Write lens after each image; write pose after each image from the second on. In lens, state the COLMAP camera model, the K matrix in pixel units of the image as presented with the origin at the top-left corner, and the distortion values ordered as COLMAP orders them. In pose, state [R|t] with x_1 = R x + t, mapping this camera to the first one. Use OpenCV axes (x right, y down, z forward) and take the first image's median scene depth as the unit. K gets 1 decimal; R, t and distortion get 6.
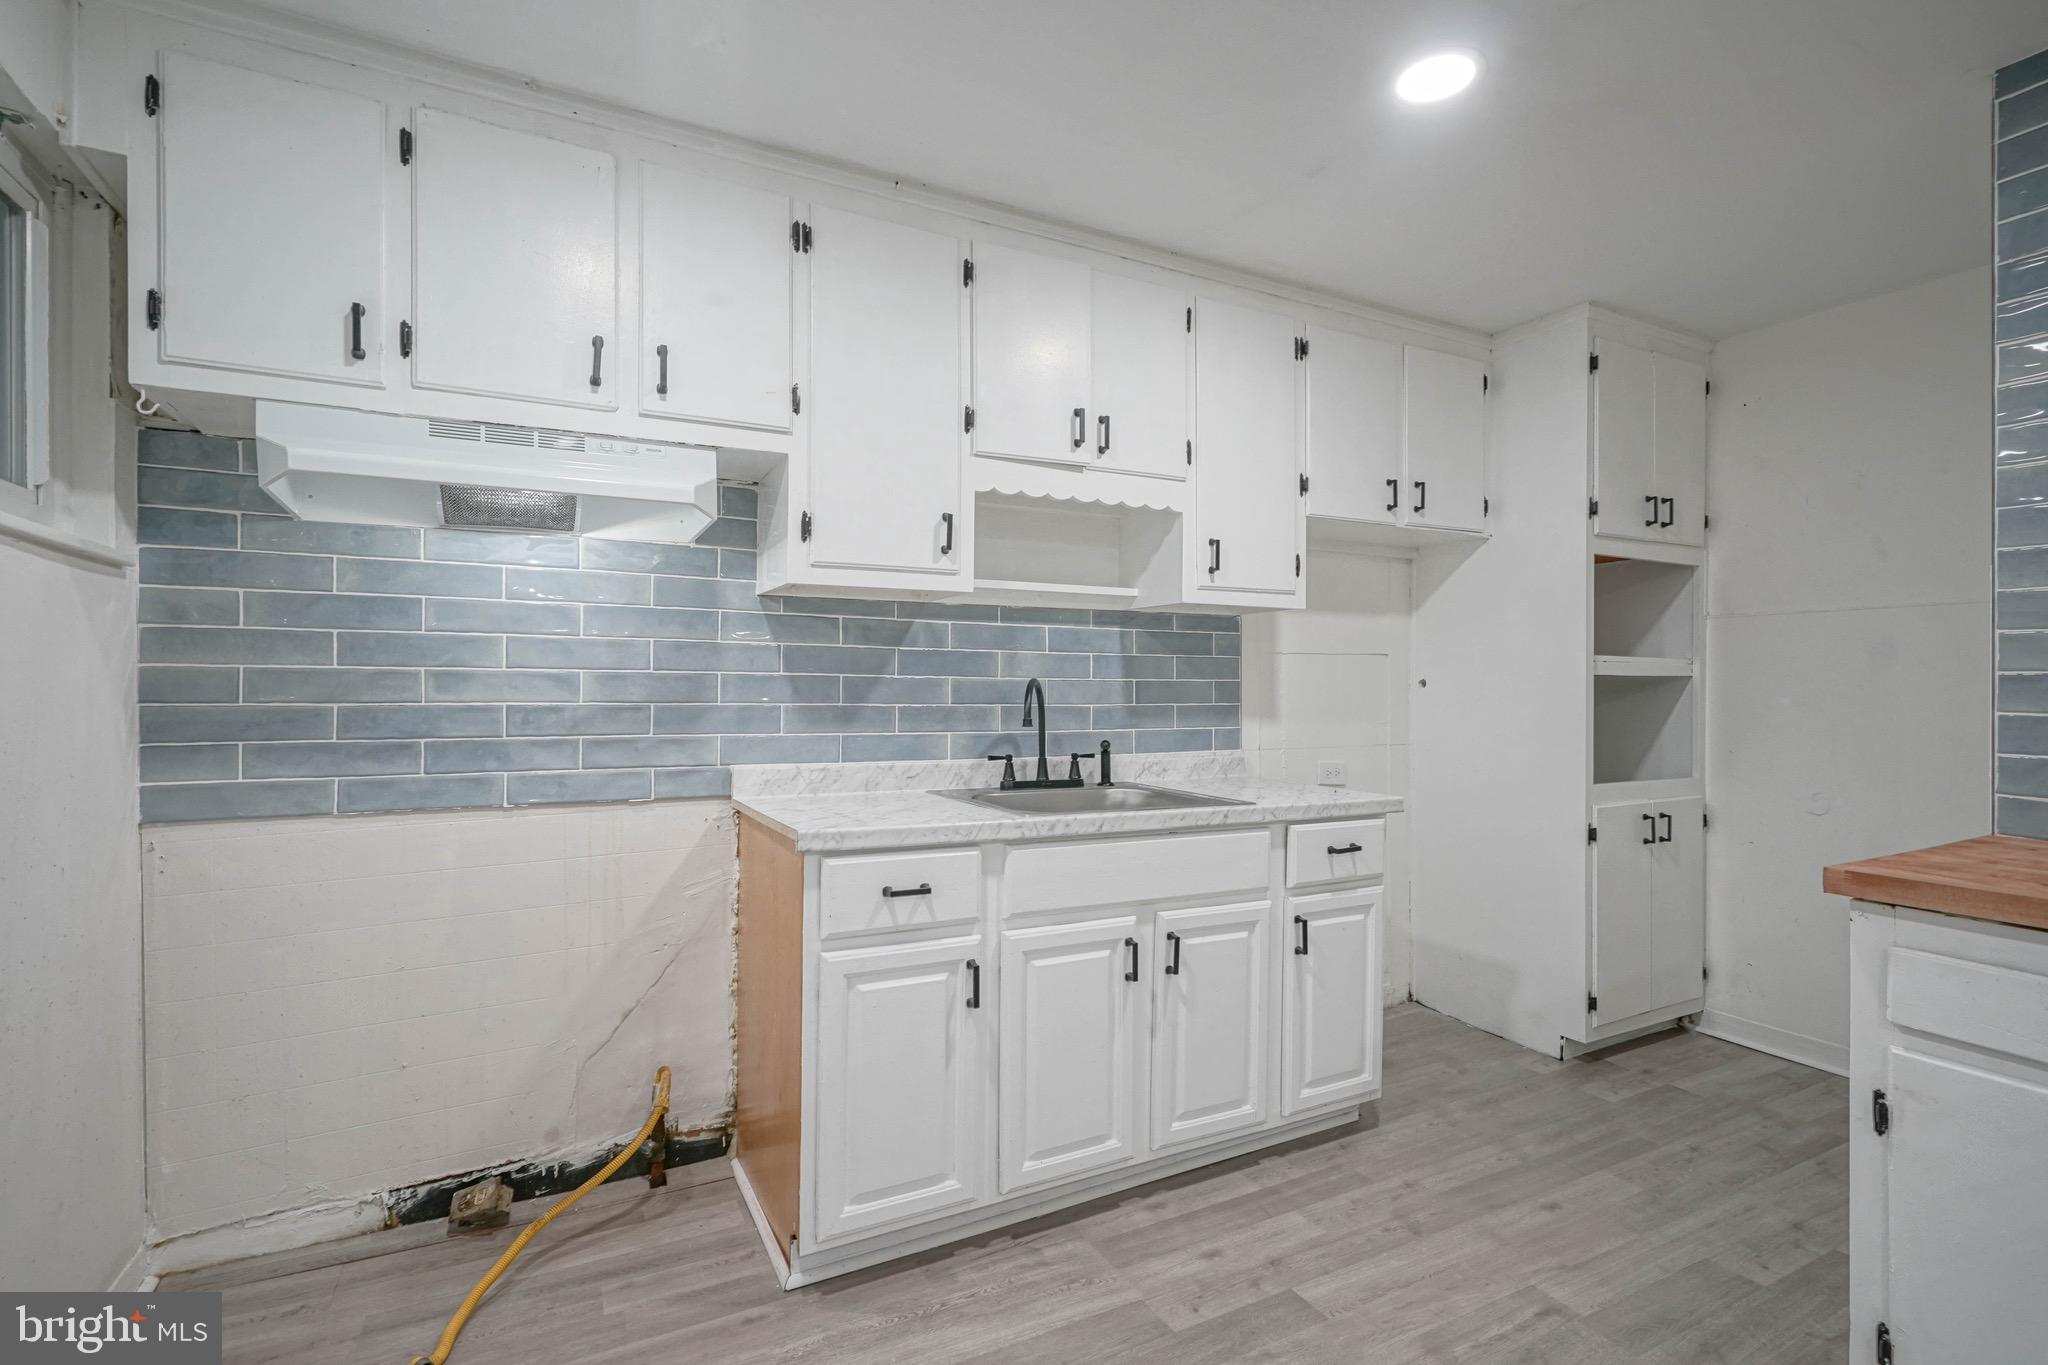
lens RADIAL K [[959.1, 0, 1017.5], [0, 959.1, 682.6], [0, 0, 1]] dist [-0.001849, 0.002761]
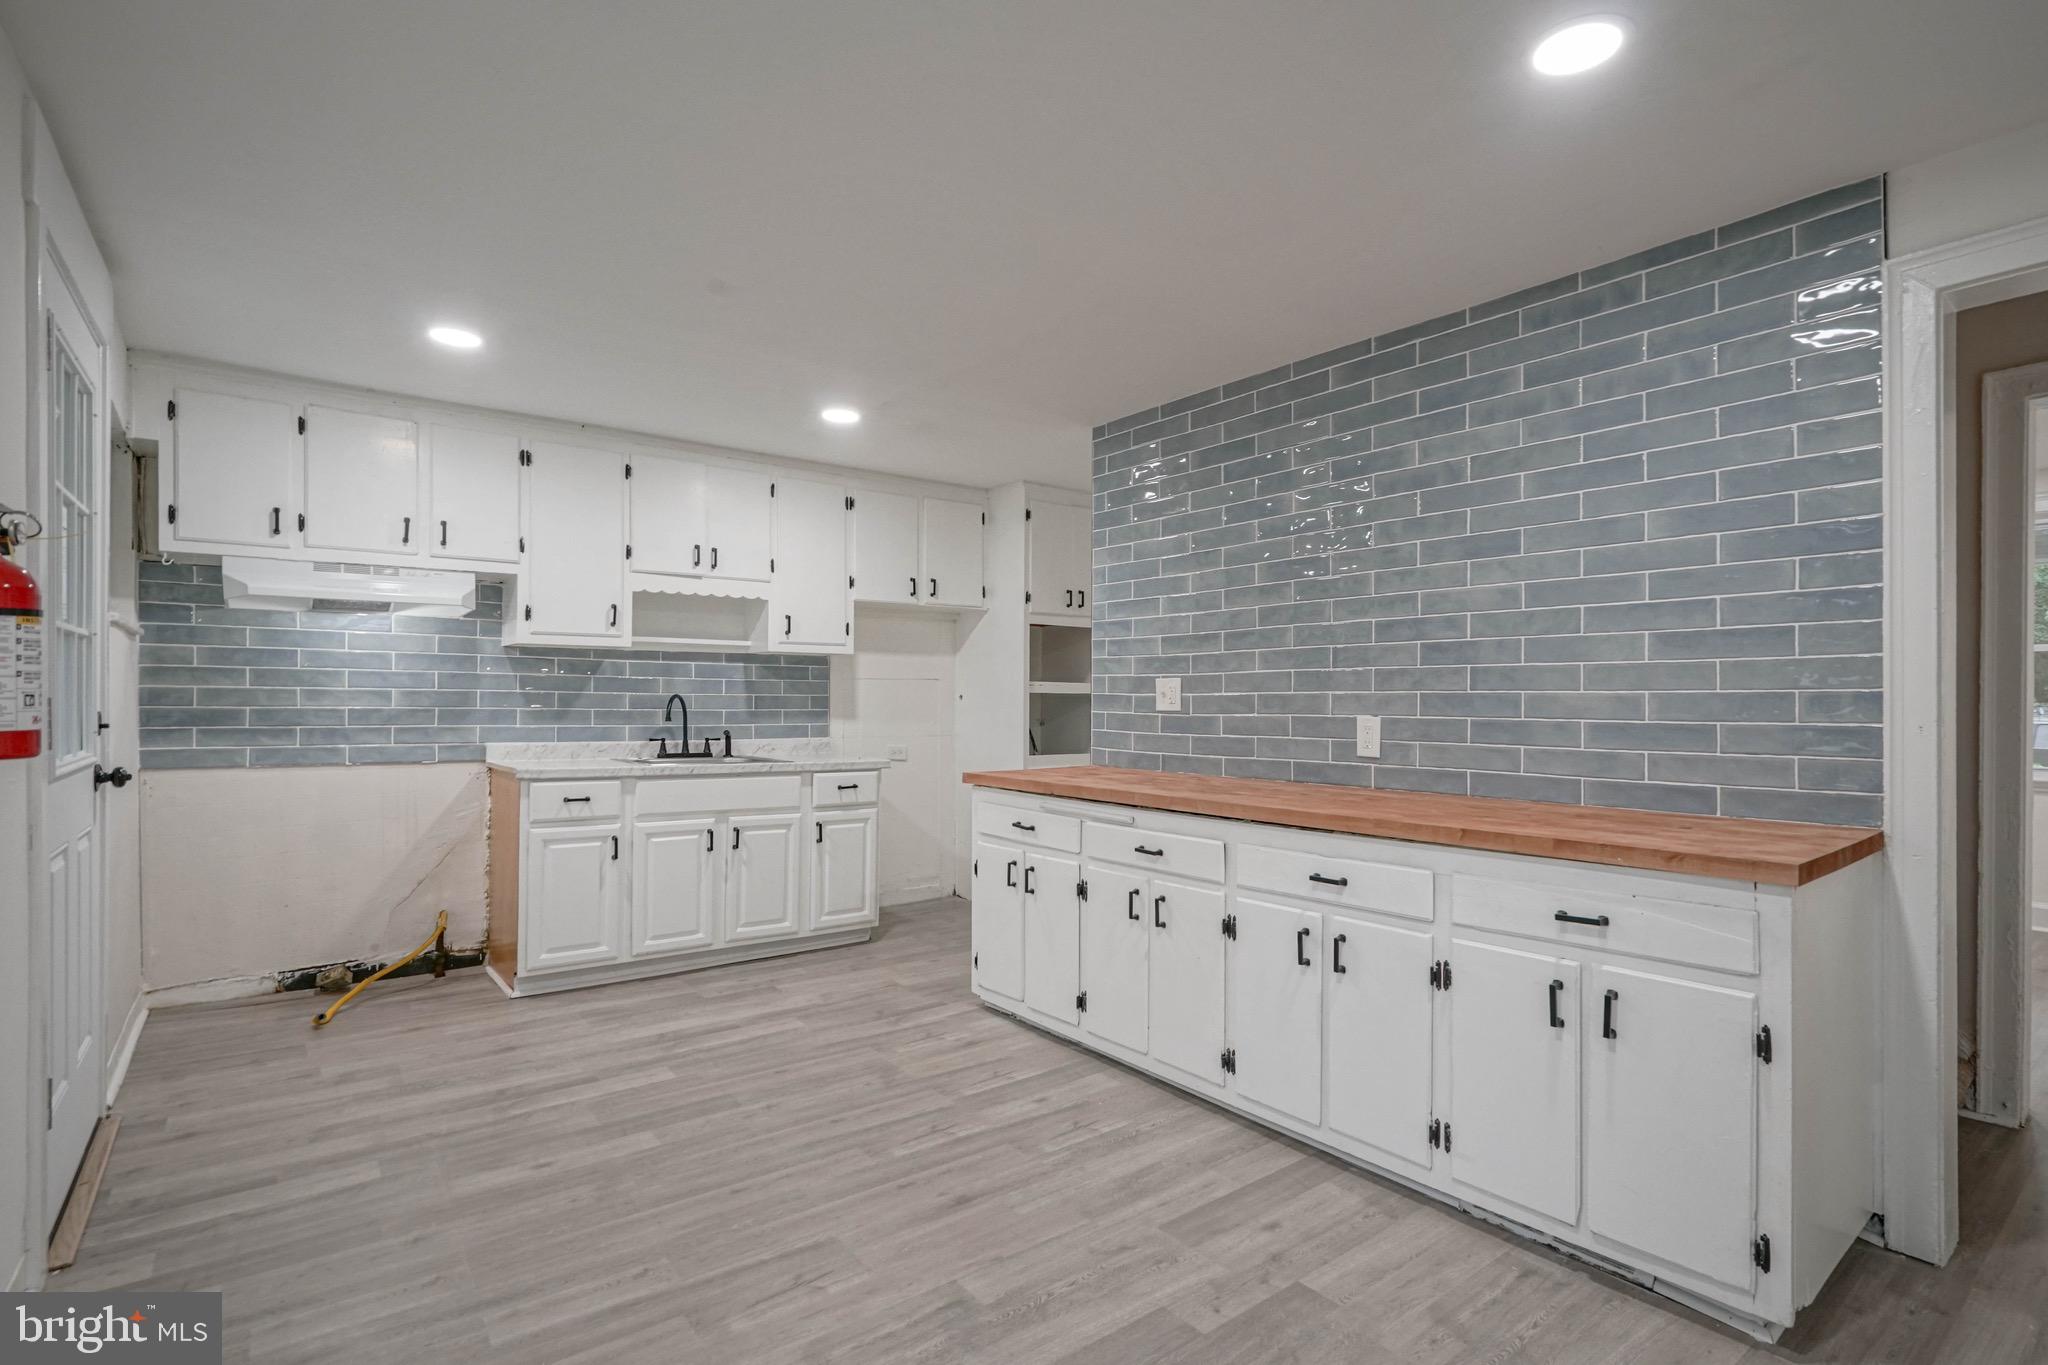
lens RADIAL K [[959.1, 0, 1031.9], [0, 959.1, 698.2], [0, 0, 1]] dist [-0.001849, 0.002761]
pose [[0.979431, 0.002523, 0.201764, 0.348584], [-0.003016, 0.999993, 0.002138, -0.002933], [-0.201758, -0.002703, 0.979432, -0.983271]]
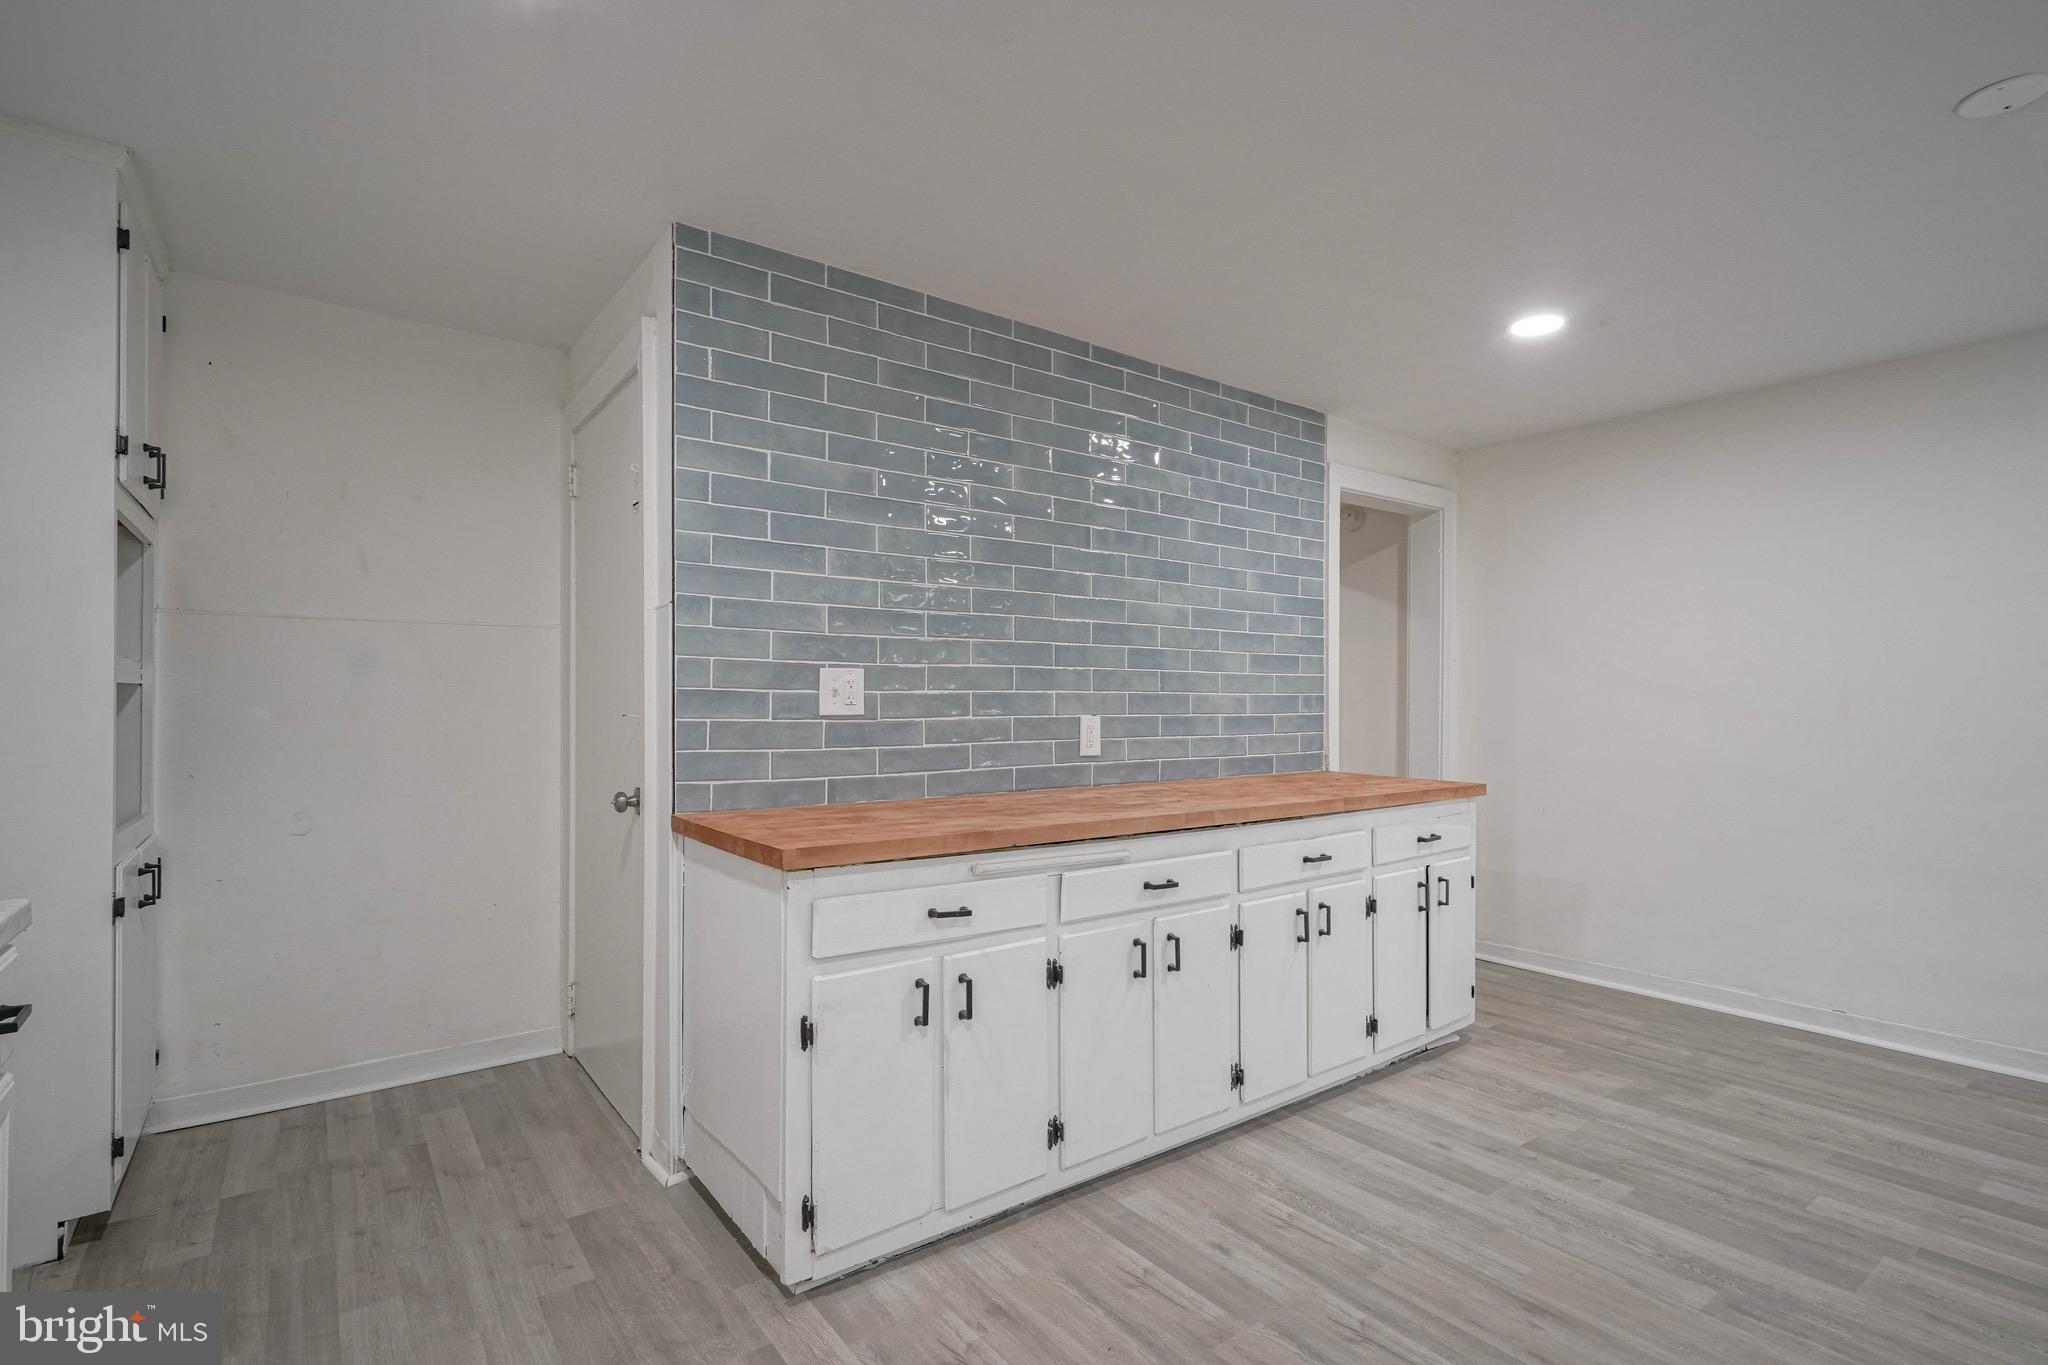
lens RADIAL K [[959.1, 0, 1019.8], [0, 959.1, 701.4], [0, 0, 1]] dist [-0.001849, 0.002761]
pose [[-0.163173, -0.002915, 0.986593, -0.277581], [-0.006593, 0.999977, 0.001864, 0.001875], [-0.986576, -0.006200, -0.163188, 0.634268]]
